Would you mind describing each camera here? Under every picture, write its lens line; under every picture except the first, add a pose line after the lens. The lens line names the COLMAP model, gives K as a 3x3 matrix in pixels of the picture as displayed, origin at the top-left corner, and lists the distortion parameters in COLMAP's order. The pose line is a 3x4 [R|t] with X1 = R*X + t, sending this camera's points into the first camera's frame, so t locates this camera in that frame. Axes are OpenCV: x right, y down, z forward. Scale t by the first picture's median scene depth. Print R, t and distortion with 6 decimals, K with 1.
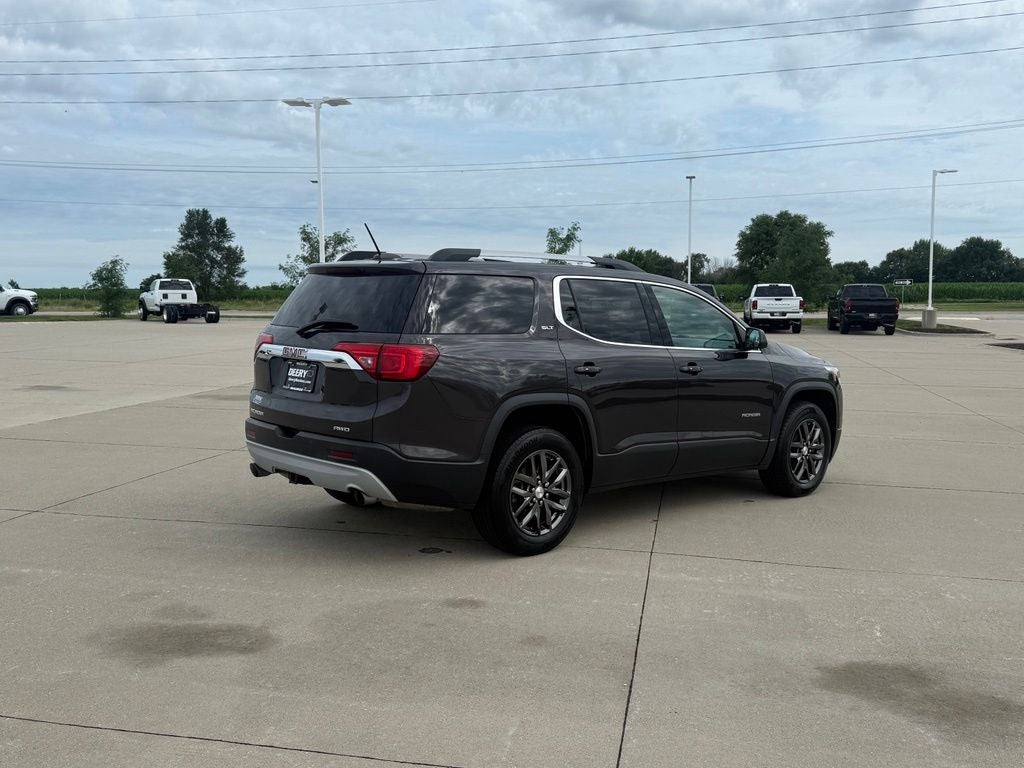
lens RADIAL K [[983.4, 0, 544.9], [0, 983.4, 388.4], [0, 0, 1]] dist [0.134063, -0.254548]
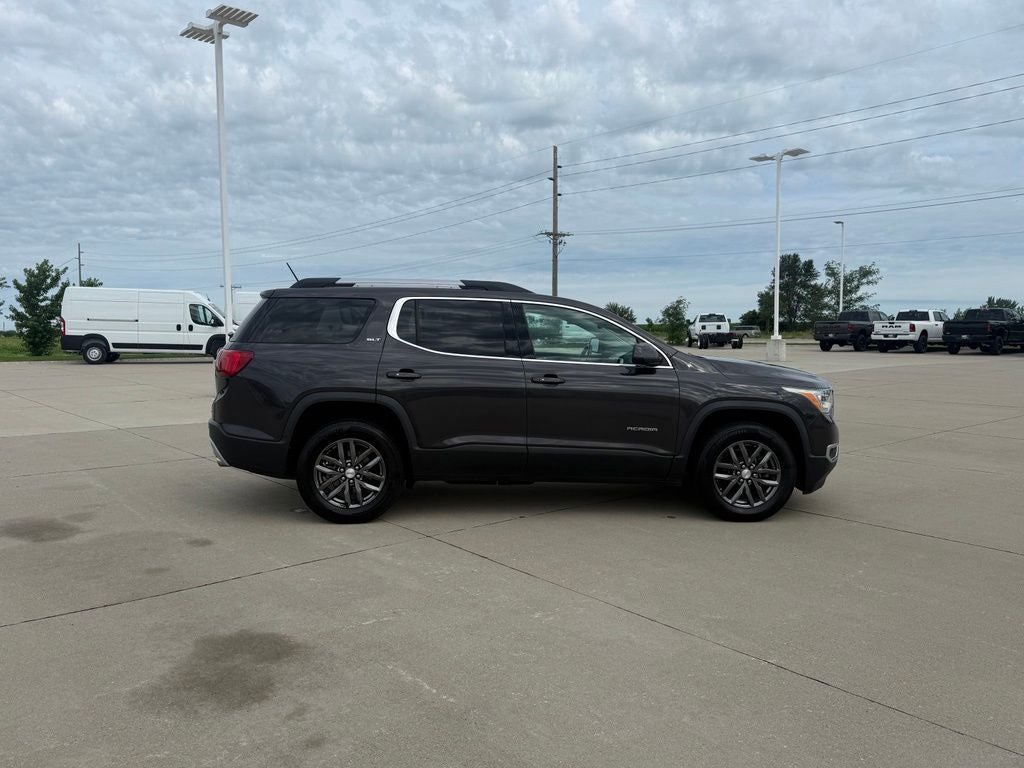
lens RADIAL K [[839.2, 0, 512.0], [0, 839.2, 384.0], [0, 0, 1]] dist [0.093495, -0.156757]
pose [[0.764462, 0.030174, -0.643962, 0.122677], [-0.047179, 0.998844, -0.009205, -0.000912], [0.642940, 0.037418, 0.765002, 0.047771]]
